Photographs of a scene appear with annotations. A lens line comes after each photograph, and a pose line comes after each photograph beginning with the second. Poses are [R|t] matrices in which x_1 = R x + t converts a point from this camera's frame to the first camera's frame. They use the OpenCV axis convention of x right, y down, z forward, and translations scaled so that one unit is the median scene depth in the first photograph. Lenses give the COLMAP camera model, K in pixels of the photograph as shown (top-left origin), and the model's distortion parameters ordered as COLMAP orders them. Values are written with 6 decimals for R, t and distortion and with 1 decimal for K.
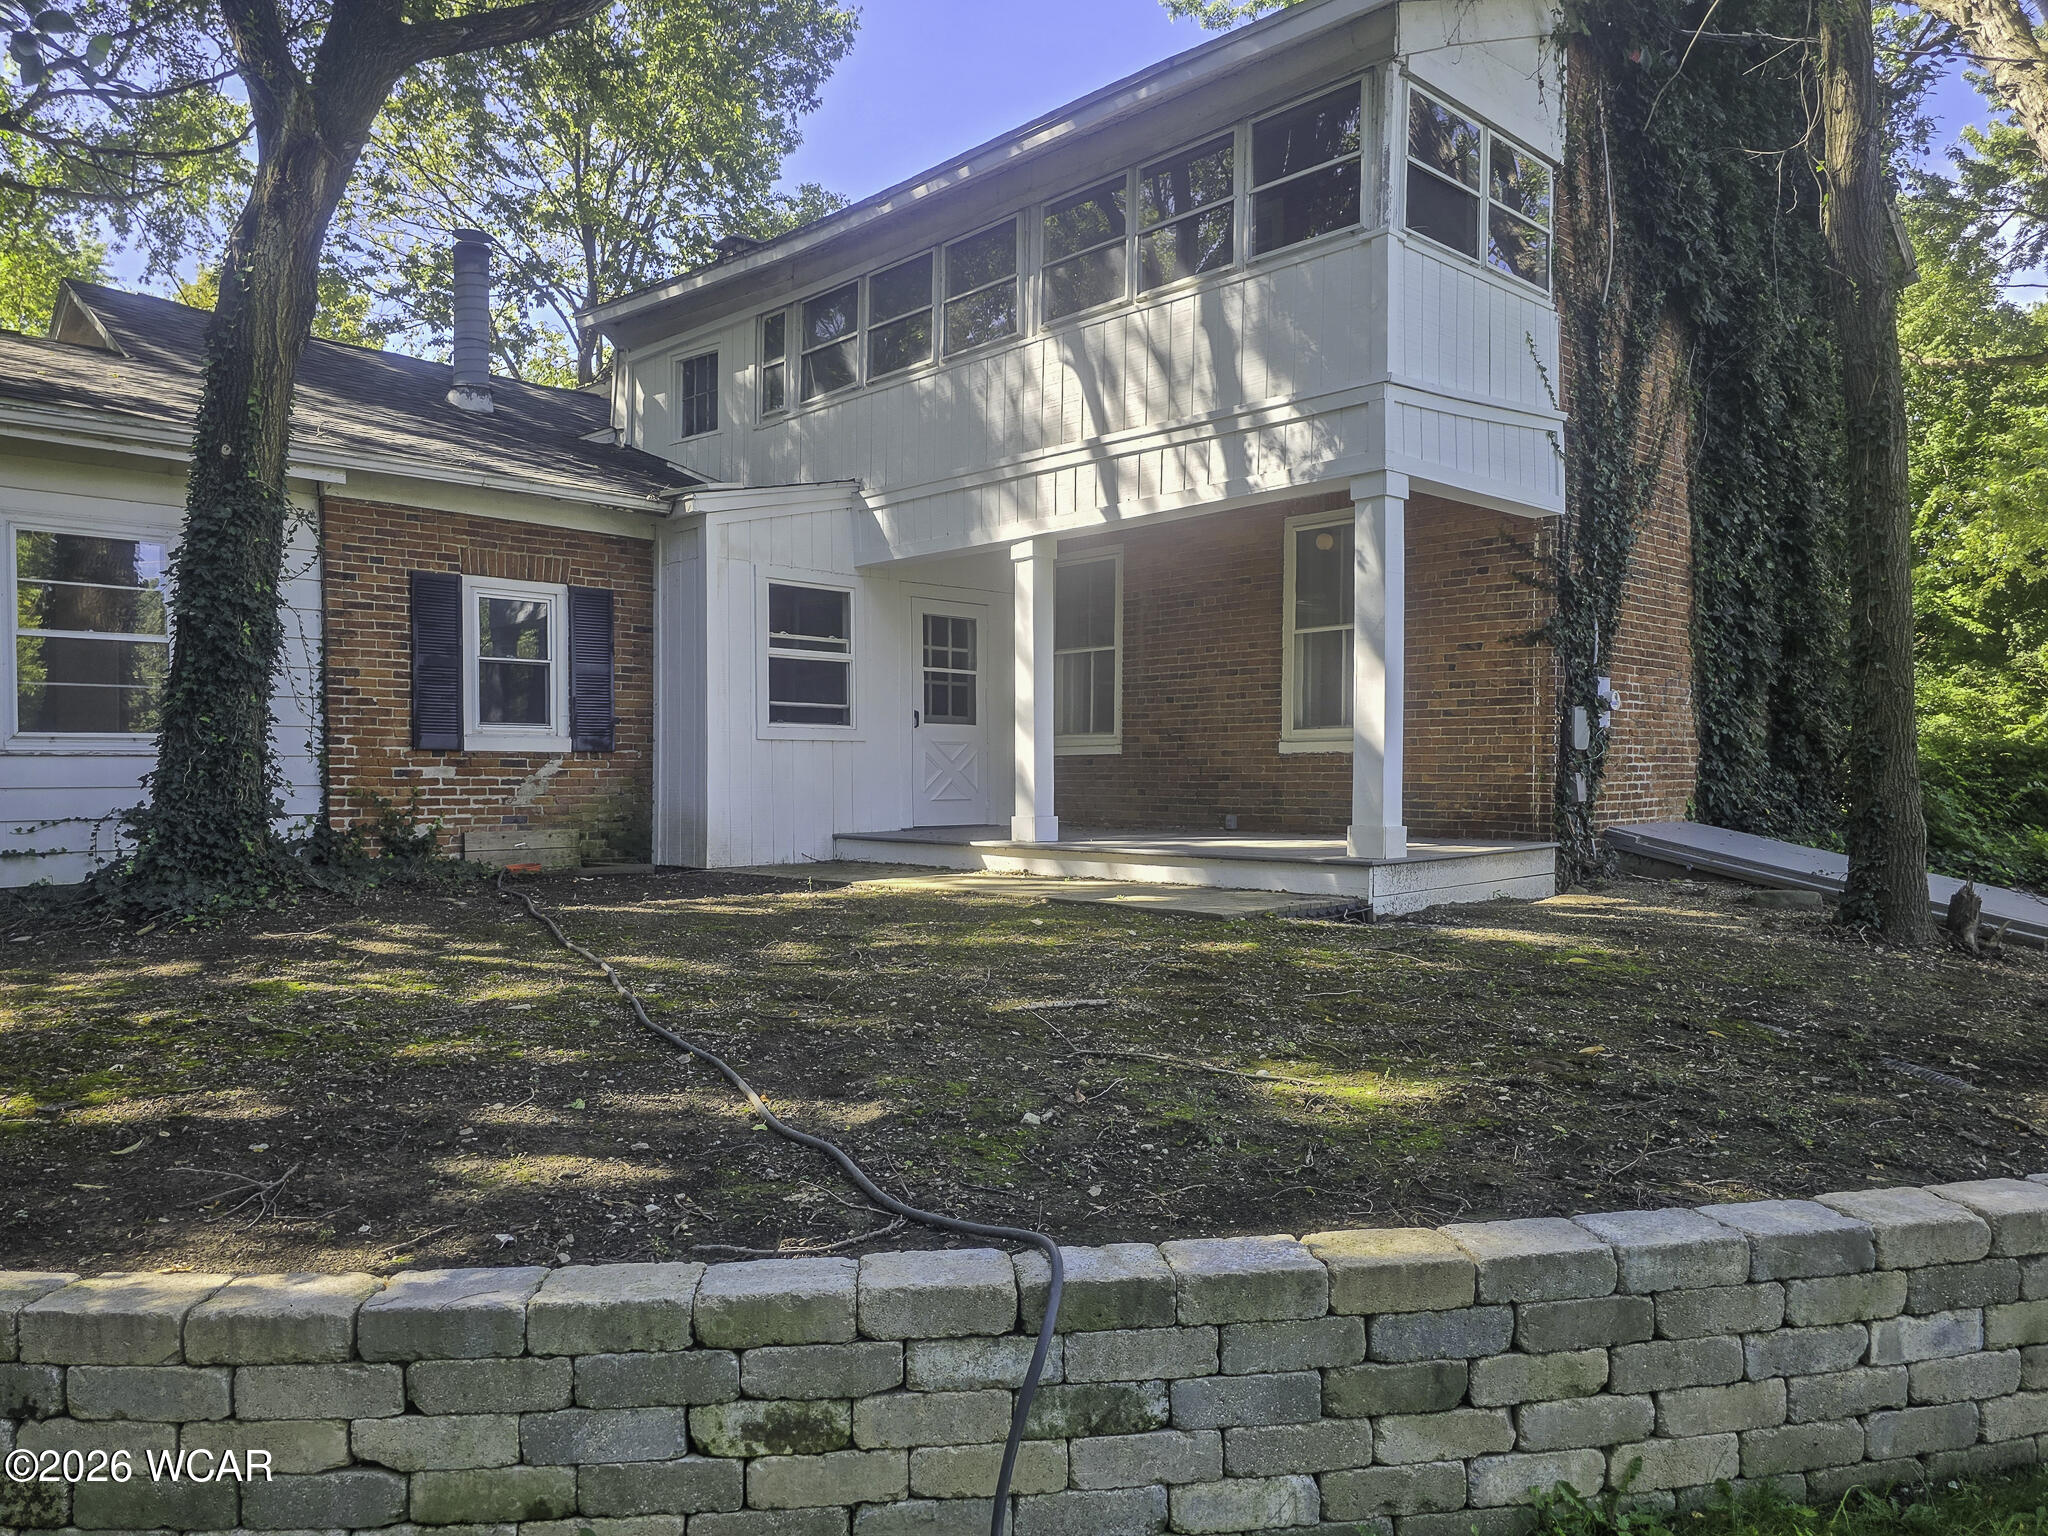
lens RADIAL K [[1472.1, 0, 1027.2], [0, 1472.1, 774.2], [0, 0, 1]] dist [0.014543, -0.022166]
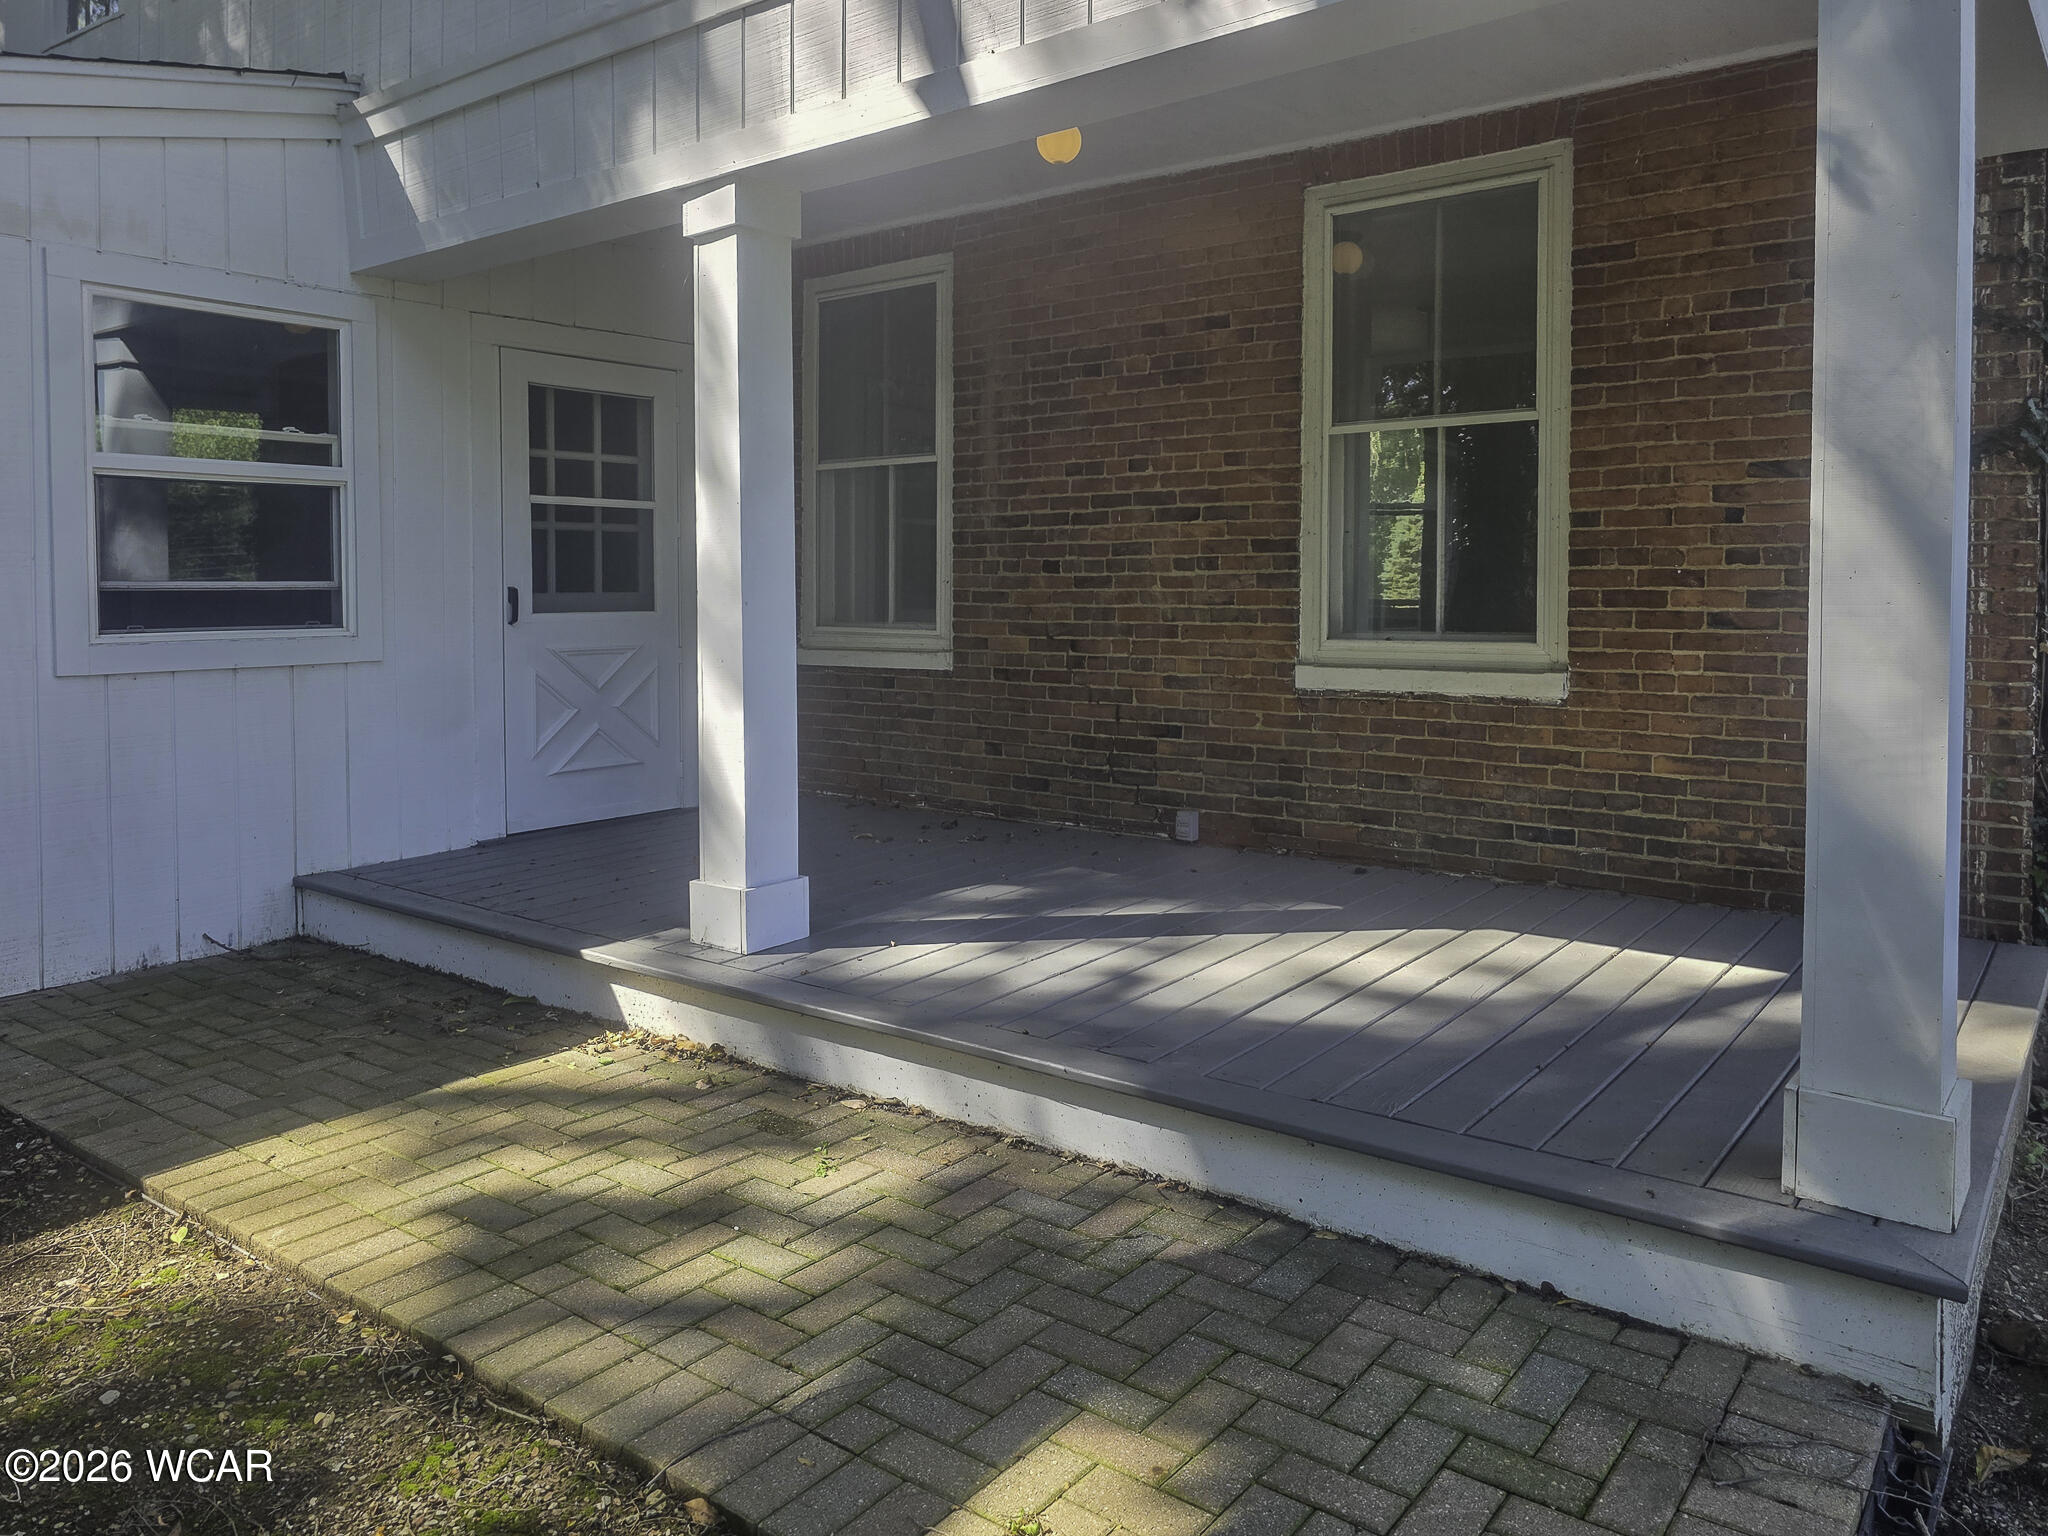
lens RADIAL K [[1427.3, 0, 1130.4], [0, 1427.3, 602.6], [0, 0, 1]] dist [0.002199, -0.003306]
pose [[0.977789, -0.010689, 0.209318, 0.022975], [0.006927, 0.999801, 0.018695, -0.047845], [-0.209476, -0.016830, 0.977669, 0.535155]]
